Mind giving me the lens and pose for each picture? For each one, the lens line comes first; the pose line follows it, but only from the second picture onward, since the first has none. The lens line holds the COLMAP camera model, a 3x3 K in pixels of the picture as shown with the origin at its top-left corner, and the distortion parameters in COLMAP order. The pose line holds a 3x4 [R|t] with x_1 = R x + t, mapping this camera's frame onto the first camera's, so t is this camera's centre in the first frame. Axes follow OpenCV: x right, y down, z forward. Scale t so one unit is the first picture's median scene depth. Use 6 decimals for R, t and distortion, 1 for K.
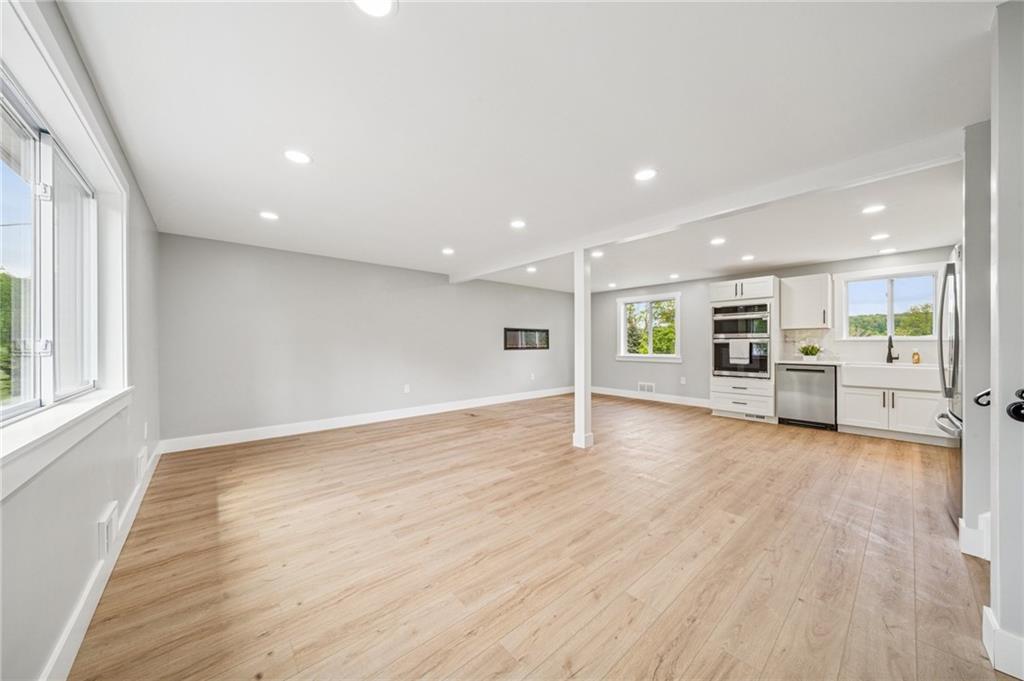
lens RADIAL K [[347.9, 0, 513.4], [0, 347.9, 345.2], [0, 0, 1]] dist [-0.001190, -0.000074]
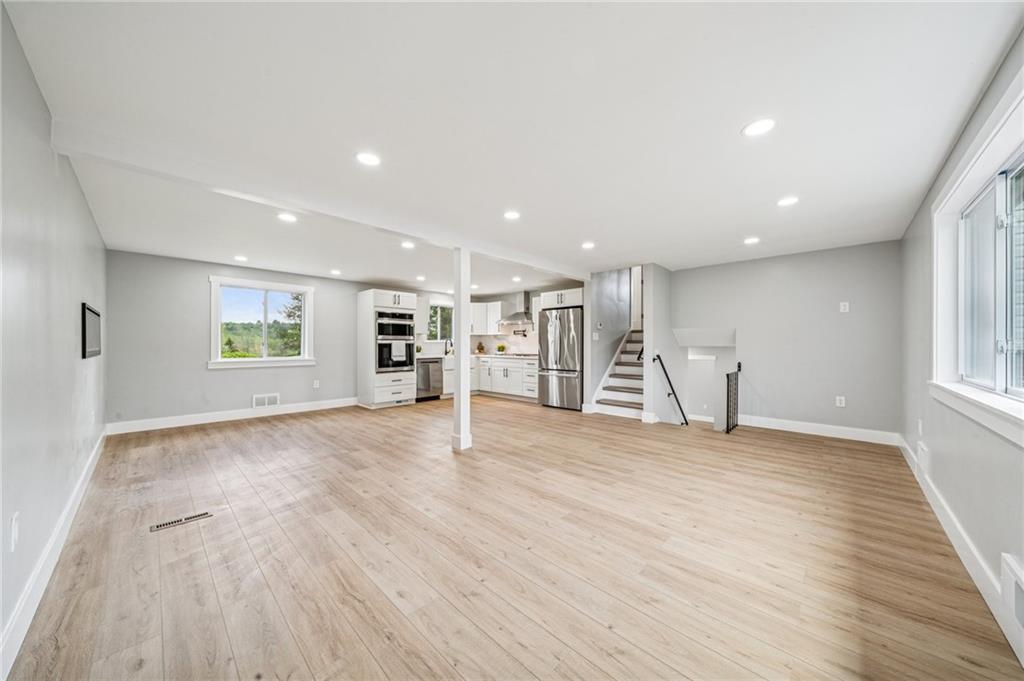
lens RADIAL K [[347.9, 0, 513.1], [0, 347.9, 342.6], [0, 0, 1]] dist [-0.001190, -0.000074]
pose [[-0.095397, 0.005815, 0.995422, -0.628144], [0.003861, 0.999978, -0.005471, -0.001472], [-0.995432, 0.003322, -0.095417, 0.745733]]
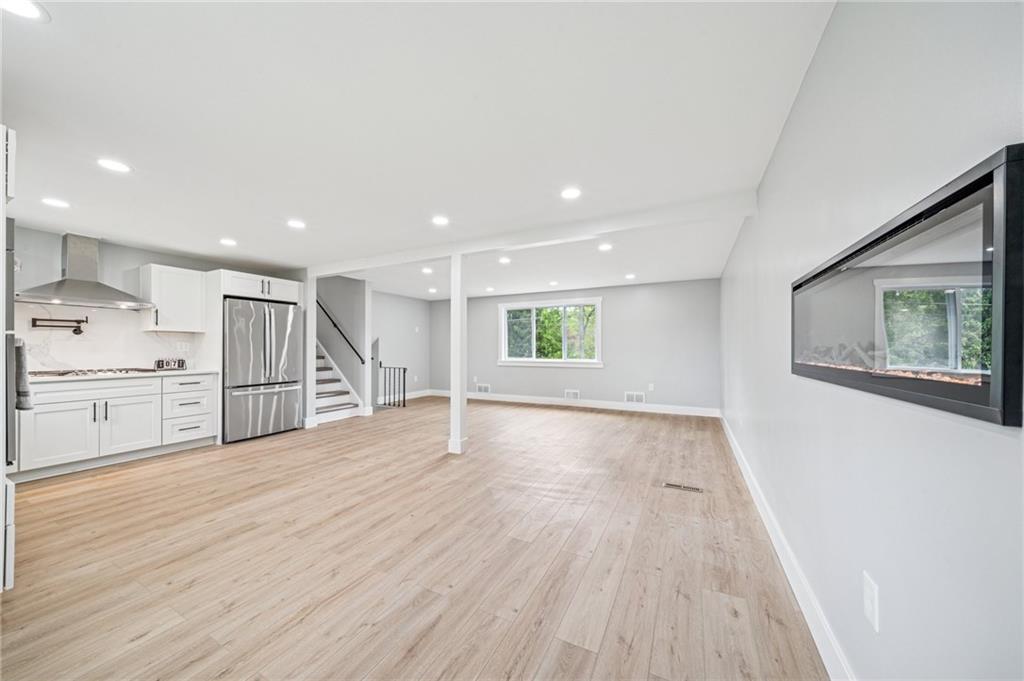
lens RADIAL K [[347.9, 0, 513.1], [0, 347.9, 348.3], [0, 0, 1]] dist [-0.001190, -0.000074]
pose [[-0.927236, 0.001516, -0.374473, 0.336042], [0.000260, 0.999994, 0.003406, -0.007637], [0.374476, 0.003060, -0.927231, 1.556788]]
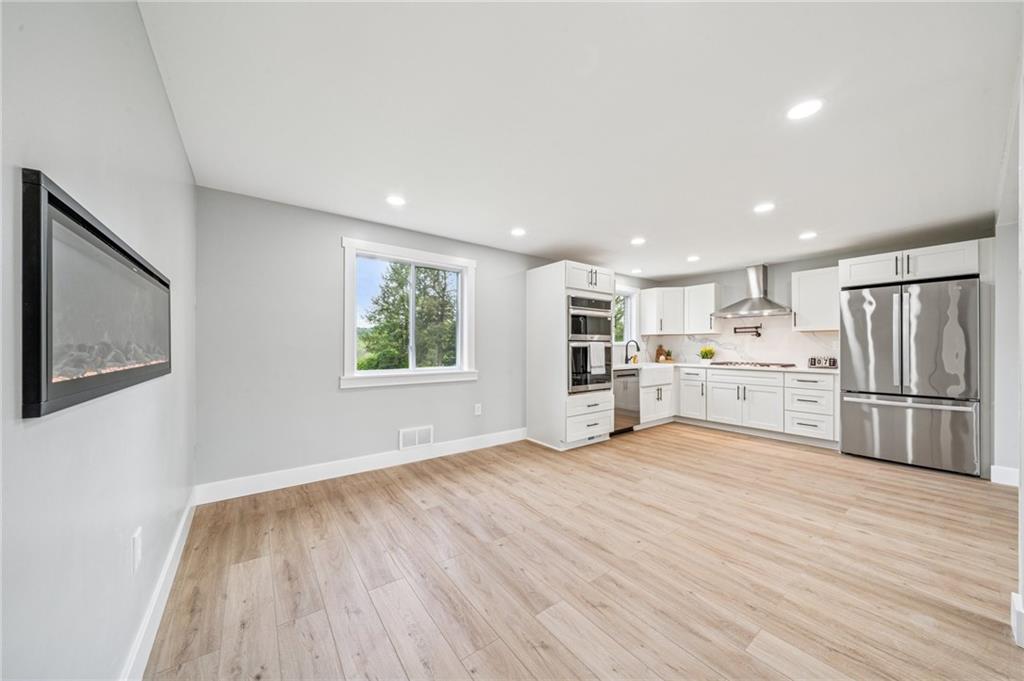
lens RADIAL K [[347.9, 0, 512.3], [0, 347.9, 346.3], [0, 0, 1]] dist [-0.001190, -0.000074]
pose [[0.071169, 0.003607, 0.997458, -0.140236], [0.003424, 0.999987, -0.003860, -0.005901], [-0.997458, 0.003690, 0.071156, 1.177459]]
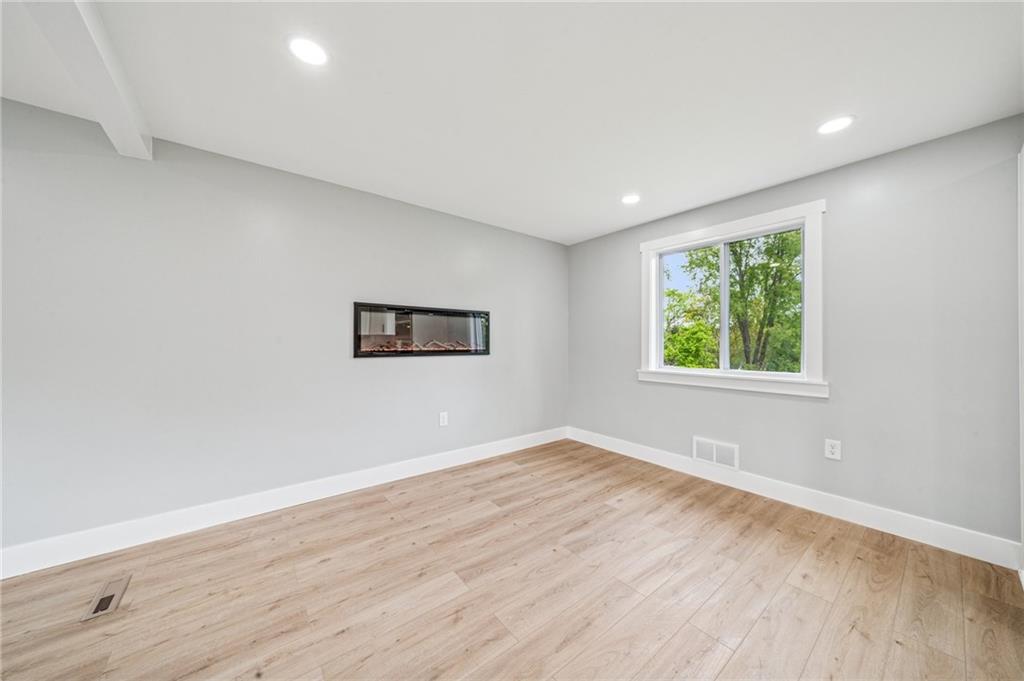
lens RADIAL K [[347.9, 0, 515.7], [0, 347.9, 341.9], [0, 0, 1]] dist [-0.001190, -0.000074]
pose [[0.998998, 0.005589, -0.044411, 0.238800], [-0.005934, 0.999953, -0.007629, -0.003082], [0.044366, 0.007885, 0.998984, 0.830446]]
